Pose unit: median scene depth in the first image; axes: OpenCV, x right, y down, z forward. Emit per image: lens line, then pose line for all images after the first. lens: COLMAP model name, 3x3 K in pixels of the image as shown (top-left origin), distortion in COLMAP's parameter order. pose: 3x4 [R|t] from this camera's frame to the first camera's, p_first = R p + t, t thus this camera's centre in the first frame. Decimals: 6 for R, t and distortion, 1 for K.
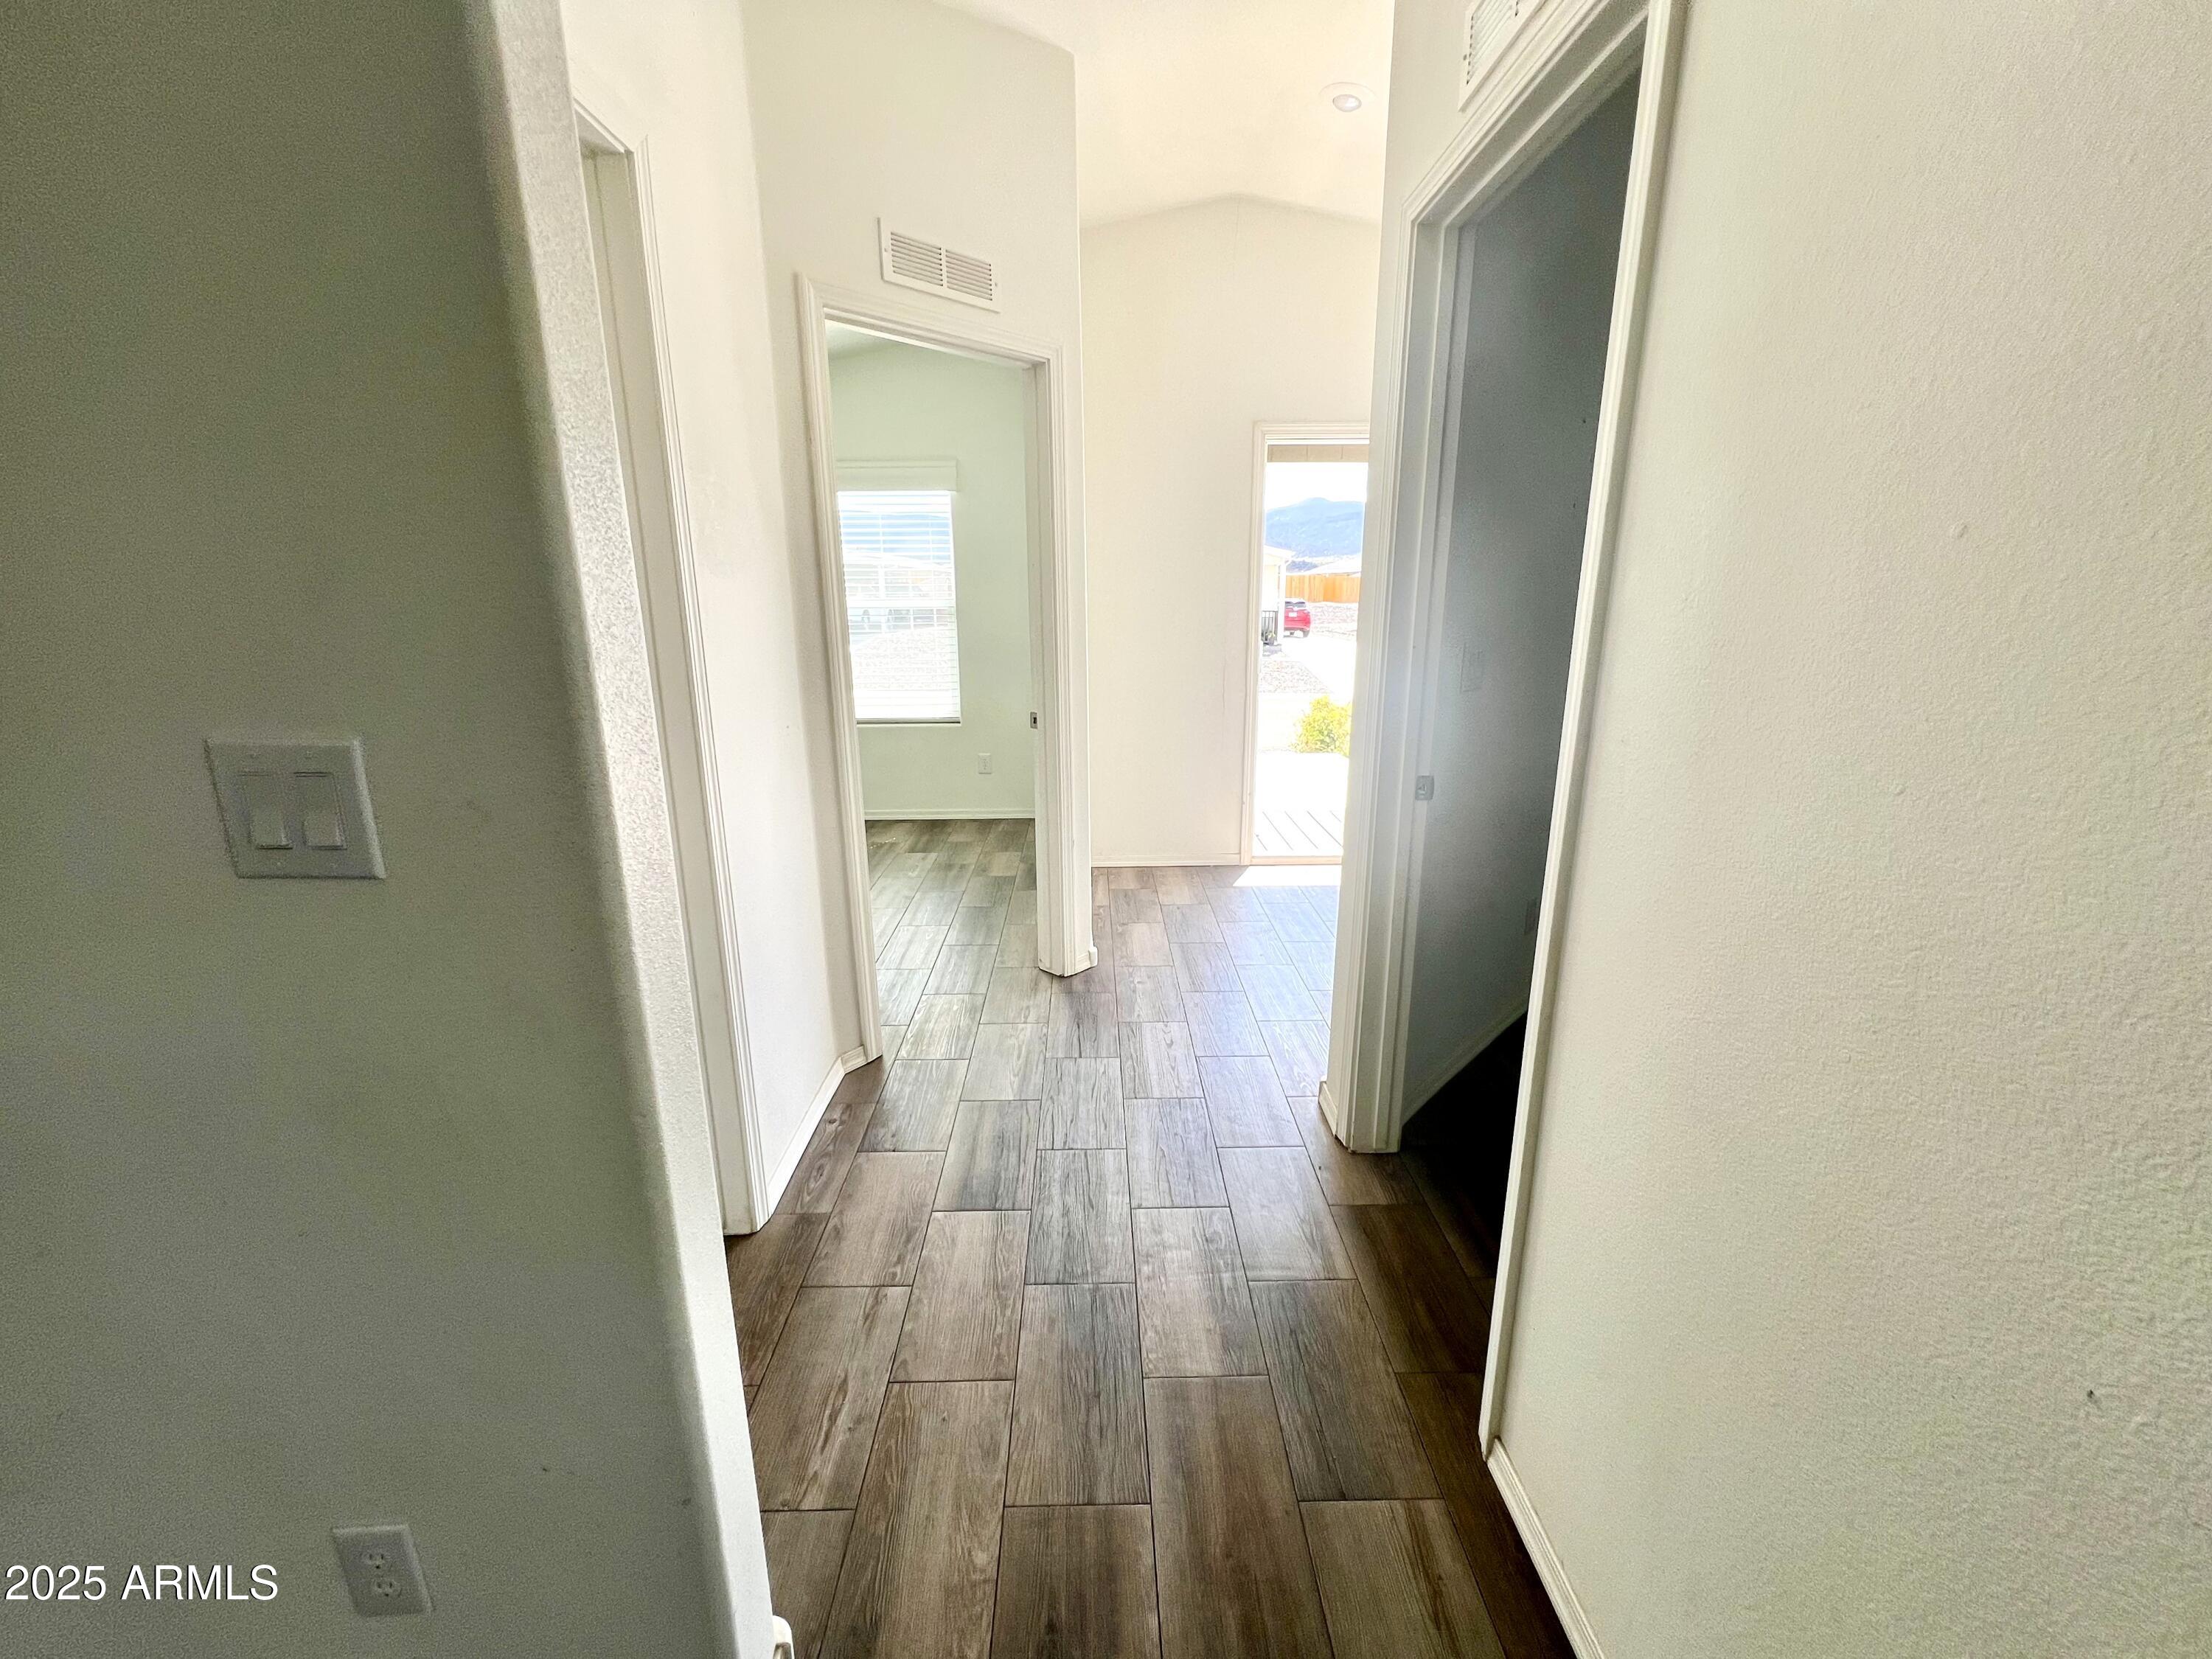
lens RADIAL K [[901.2, 0, 1105.4], [0, 901.2, 830.0], [0, 0, 1]] dist [-0.018777, -0.000086]
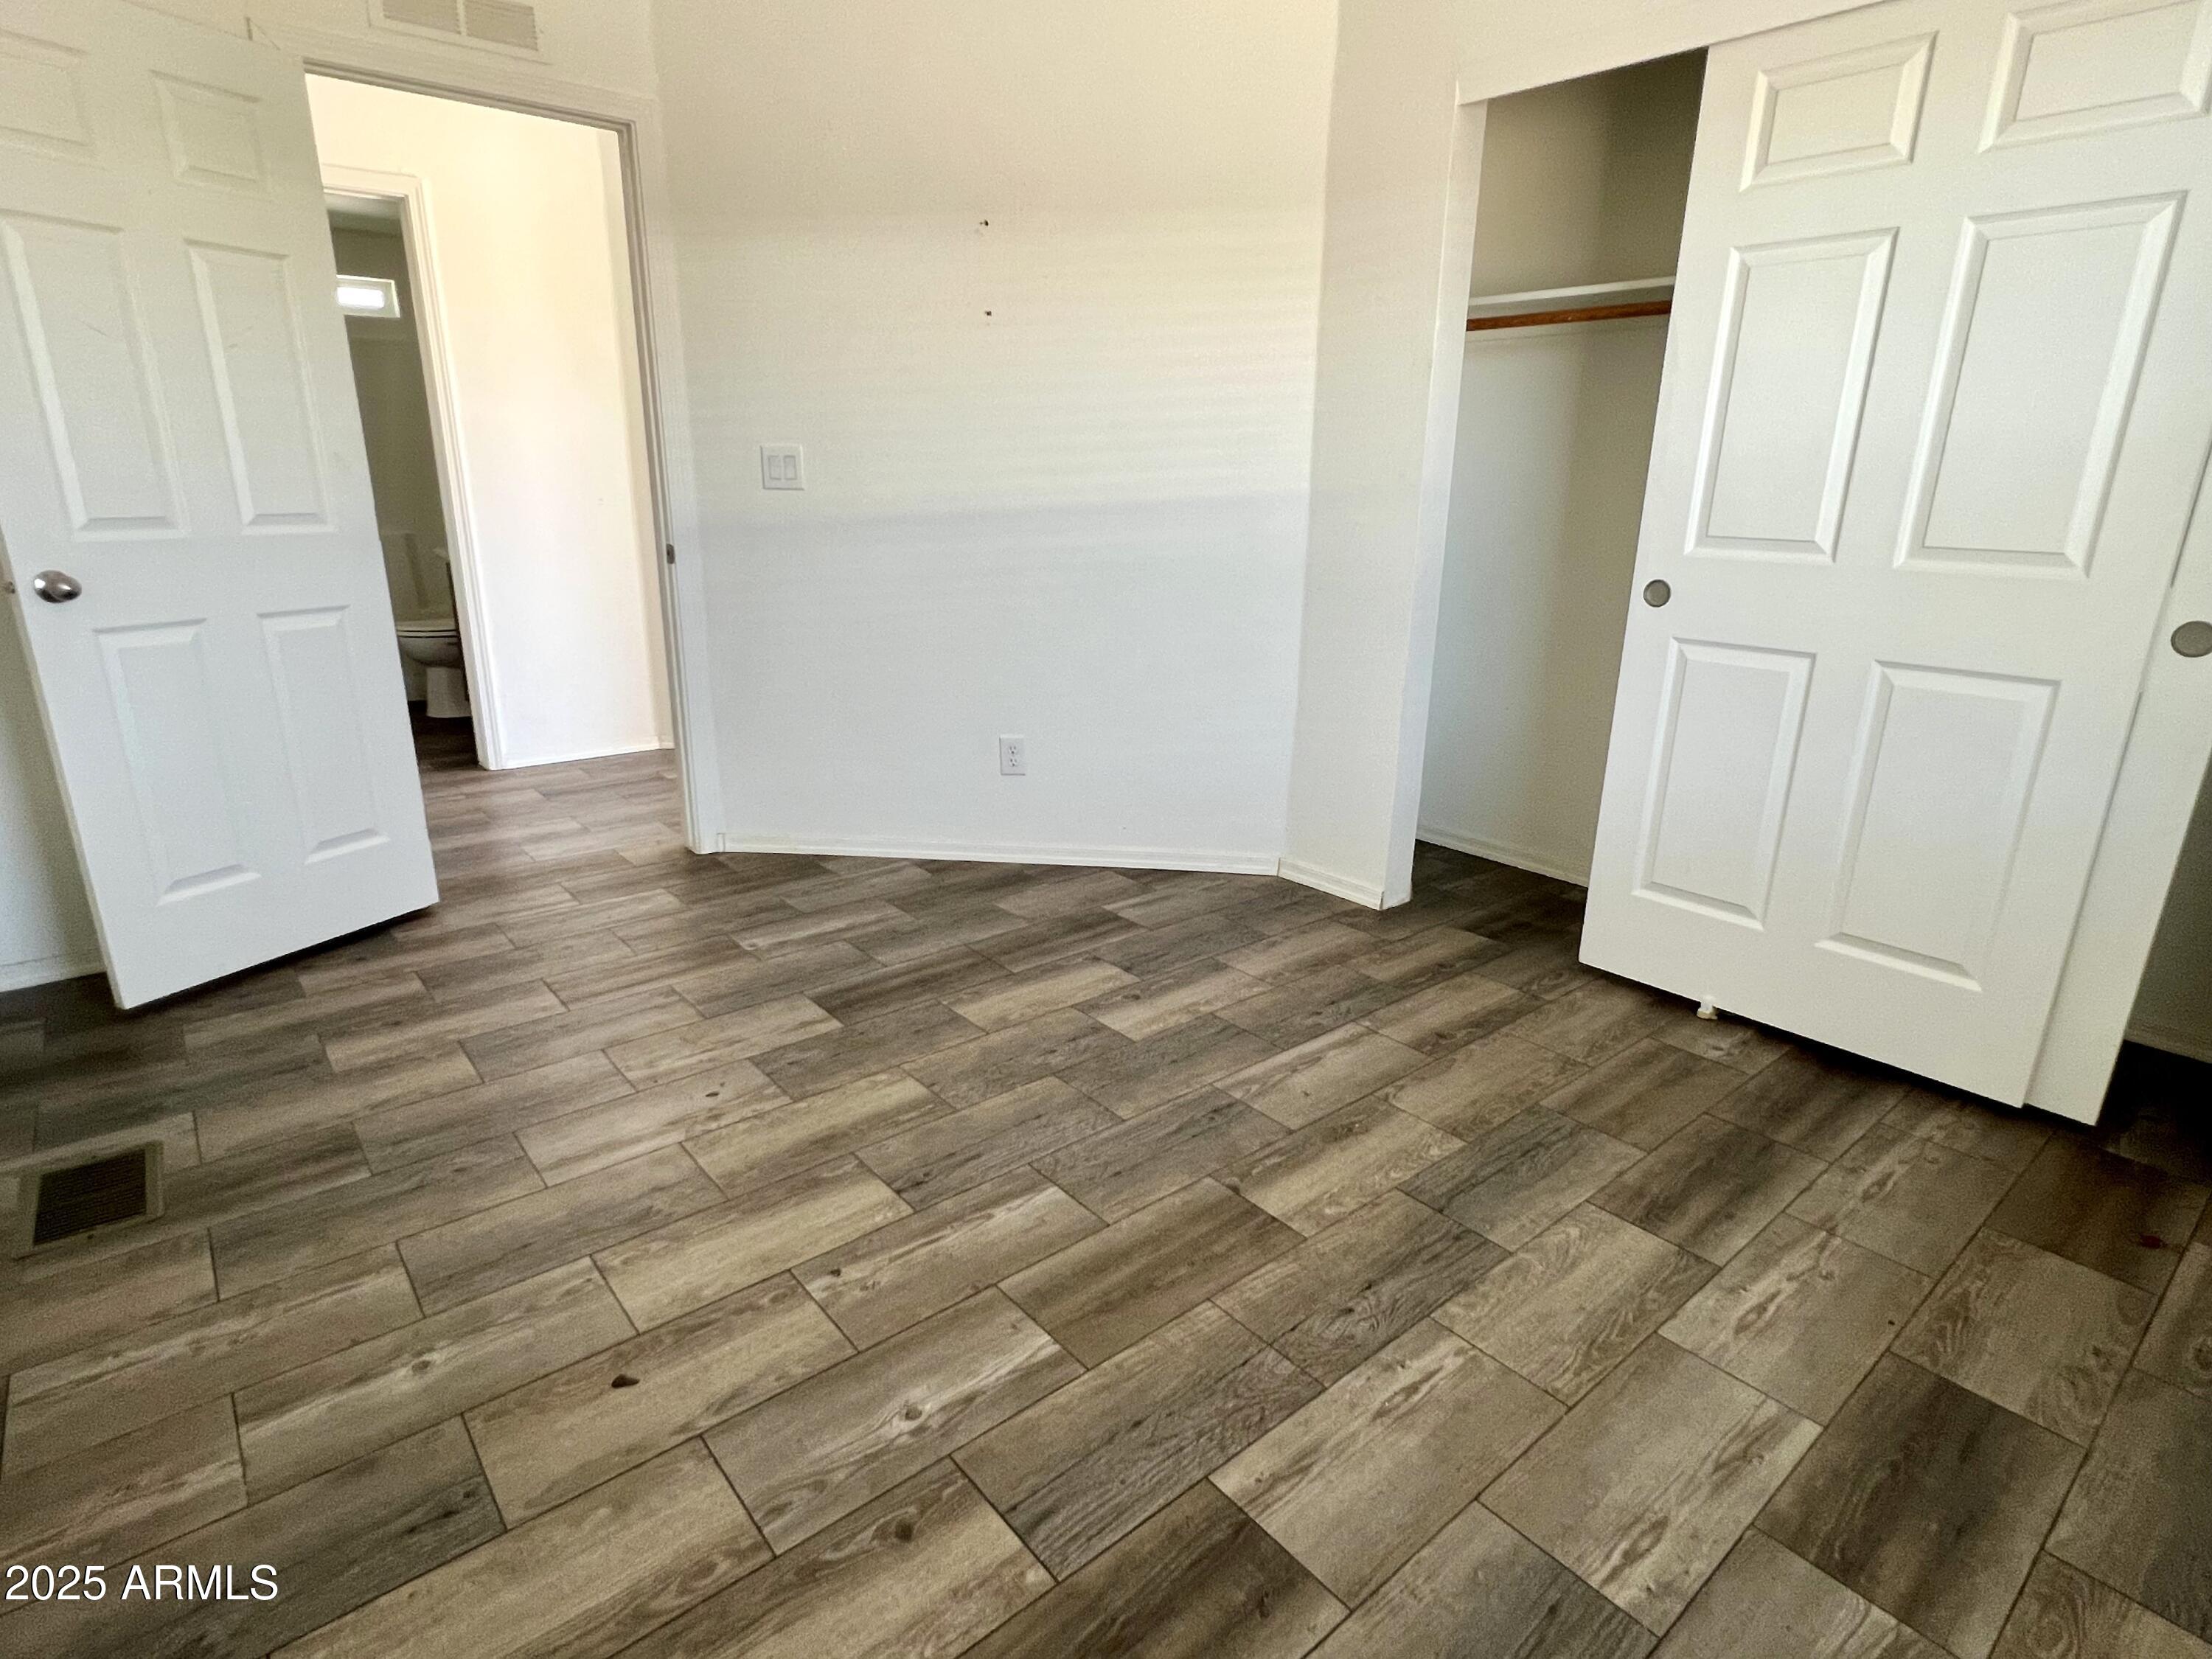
lens RADIAL K [[1170.0, 0, 1103.5], [0, 1170.0, 828.9], [0, 0, 1]] dist [0.001605, -0.000926]
pose [[-0.624957, -0.232557, 0.745215, -0.814942], [0.184224, 0.883702, 0.430270, -0.318851], [-0.758610, 0.406187, -0.509433, 1.561817]]
